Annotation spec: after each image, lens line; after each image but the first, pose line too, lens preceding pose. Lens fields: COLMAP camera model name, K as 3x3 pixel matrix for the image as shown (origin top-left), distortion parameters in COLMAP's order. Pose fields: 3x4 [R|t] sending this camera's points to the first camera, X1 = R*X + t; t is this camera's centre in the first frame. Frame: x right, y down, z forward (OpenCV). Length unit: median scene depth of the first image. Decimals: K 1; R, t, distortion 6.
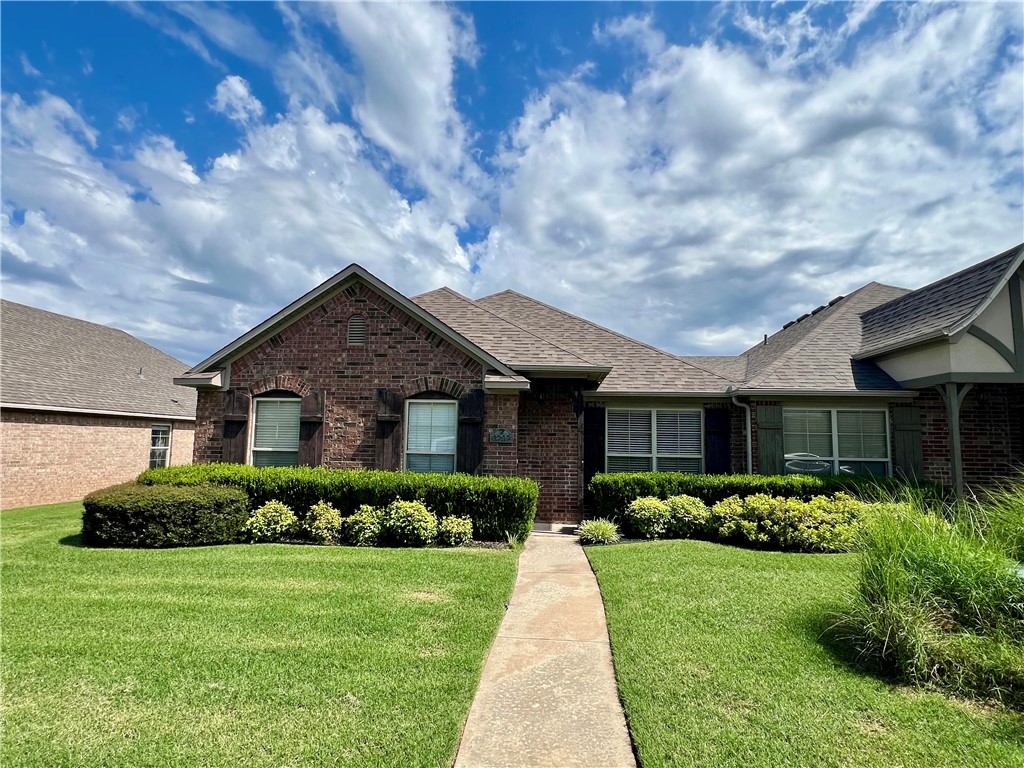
lens RADIAL K [[541.9, 0, 512.7], [0, 541.9, 382.6], [0, 0, 1]] dist [-0.002526, -0.000531]
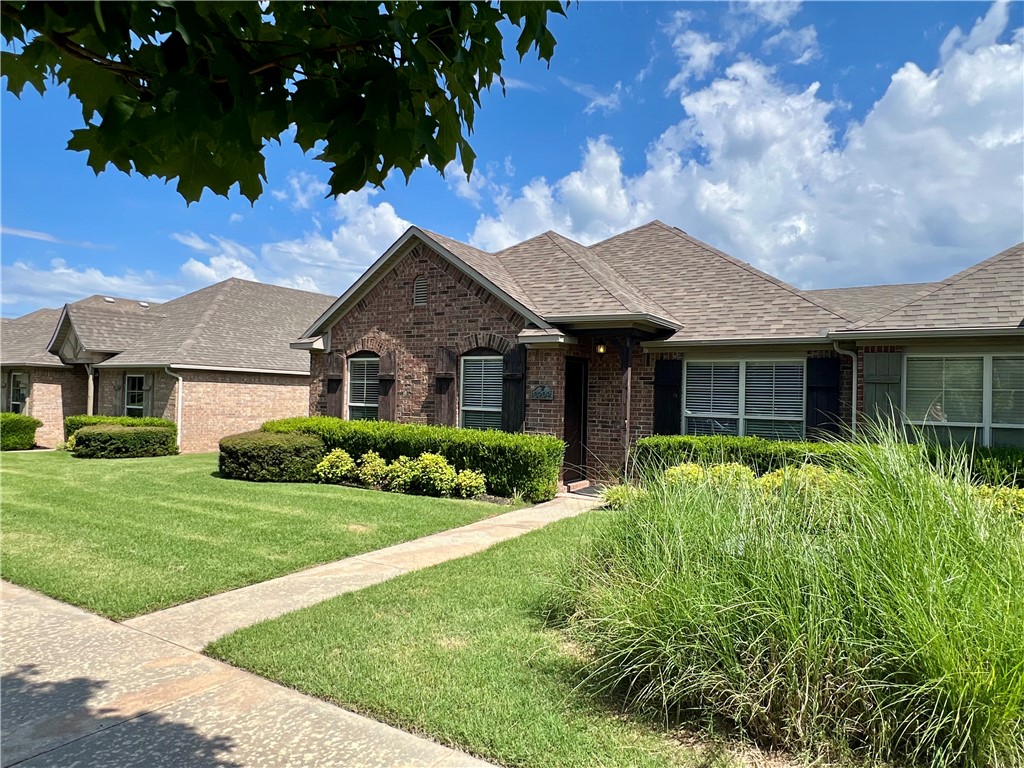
lens RADIAL K [[657.5, 0, 512.0], [0, 657.5, 384.0], [0, 0, 1]] dist [0.002419, 0.000084]
pose [[0.887774, -0.005681, -0.460245, 0.453692], [0.042550, 0.996655, 0.069772, 0.000604], [0.458310, -0.081525, 0.885046, -0.042603]]
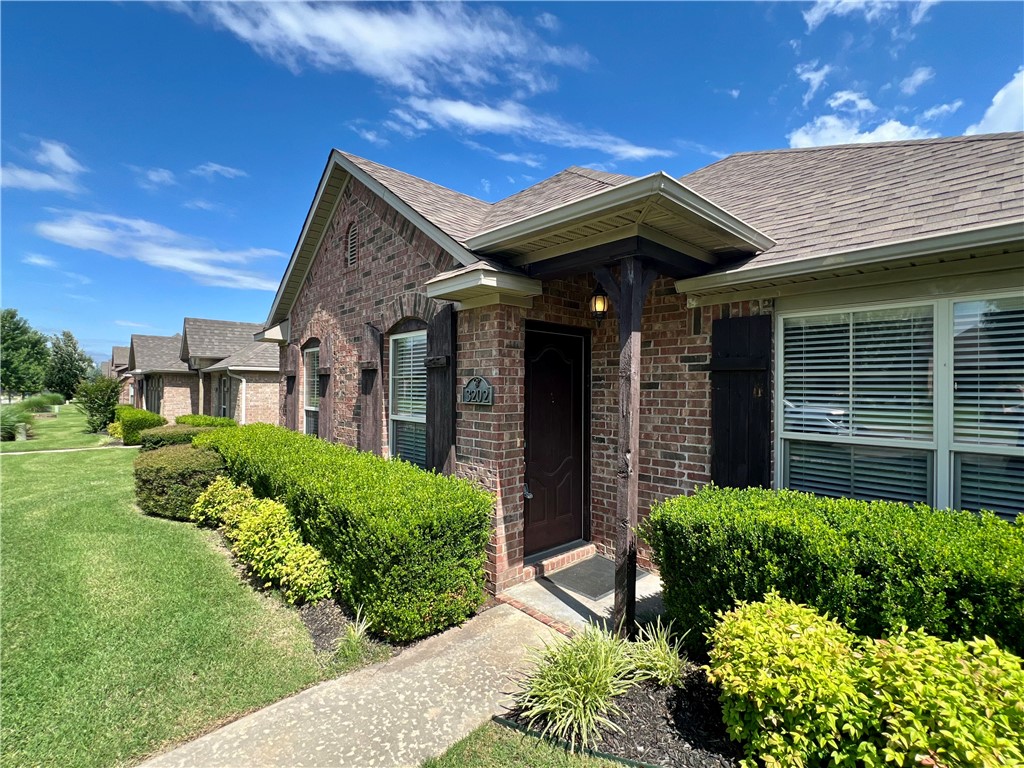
lens RADIAL K [[469.1, 0, 512.0], [0, 469.1, 384.0], [0, 0, 1]] dist [-0.000591, 0.000085]
pose [[0.730626, -0.018538, -0.682526, 0.291401], [0.081438, 0.994861, 0.060155, 0.066984], [0.677904, -0.099534, 0.728381, 0.693785]]
